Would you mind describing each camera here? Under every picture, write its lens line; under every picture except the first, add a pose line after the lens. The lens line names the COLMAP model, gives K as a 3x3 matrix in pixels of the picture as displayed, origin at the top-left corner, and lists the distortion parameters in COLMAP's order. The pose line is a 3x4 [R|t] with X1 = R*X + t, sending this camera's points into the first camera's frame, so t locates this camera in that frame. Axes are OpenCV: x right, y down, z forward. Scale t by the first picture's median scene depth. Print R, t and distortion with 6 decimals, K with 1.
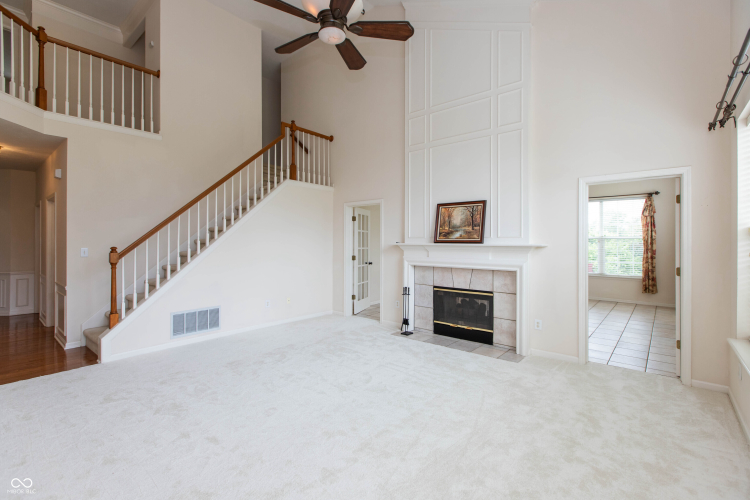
lens RADIAL K [[343.9, 0, 372.8], [0, 343.9, 243.7], [0, 0, 1]] dist [0.002867, 0.000786]
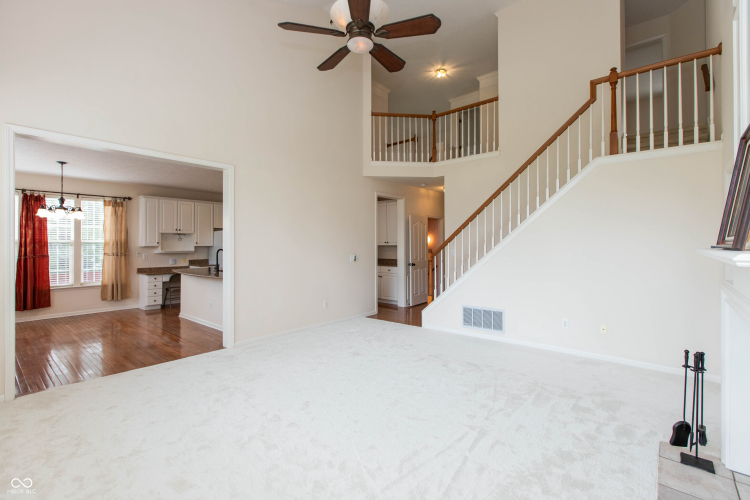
lens RADIAL K [[343.9, 0, 370.4], [0, 343.9, 247.4], [0, 0, 1]] dist [0.002867, 0.000786]
pose [[-0.010279, 0.006293, -0.999927, 0.517919], [-0.005200, 0.999966, 0.006346, -0.003684], [0.999934, 0.005265, -0.010246, 0.593298]]
